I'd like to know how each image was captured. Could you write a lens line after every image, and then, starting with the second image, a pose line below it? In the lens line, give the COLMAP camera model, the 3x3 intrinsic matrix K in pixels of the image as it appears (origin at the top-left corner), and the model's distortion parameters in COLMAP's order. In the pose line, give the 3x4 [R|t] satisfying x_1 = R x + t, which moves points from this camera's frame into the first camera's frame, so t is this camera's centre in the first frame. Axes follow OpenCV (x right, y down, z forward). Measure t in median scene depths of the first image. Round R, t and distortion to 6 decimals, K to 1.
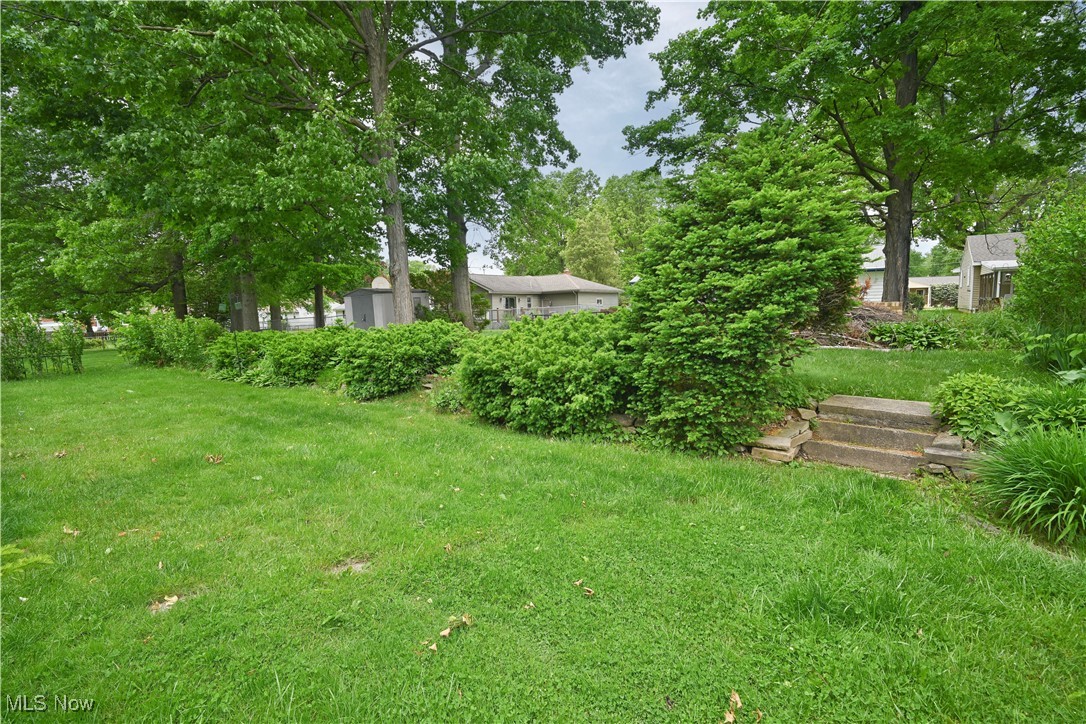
lens RADIAL K [[490.4, 0, 538.1], [0, 490.4, 367.0], [0, 0, 1]] dist [-0.024020, 0.000098]
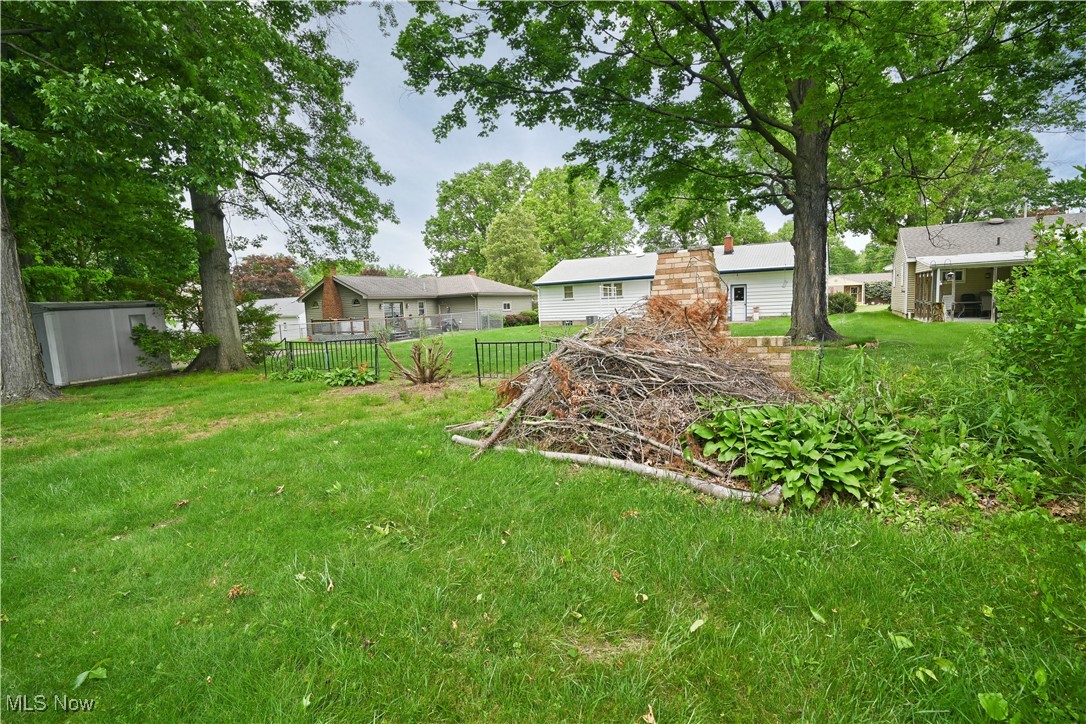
lens RADIAL K [[506.9, 0, 546.0], [0, 506.9, 365.6], [0, 0, 1]] dist [-0.009703, -0.000893]
pose [[0.992992, -0.025255, 0.115450, 0.120543], [0.026077, 0.999644, -0.005616, -0.029362], [-0.115267, 0.008587, 0.993297, 0.139870]]
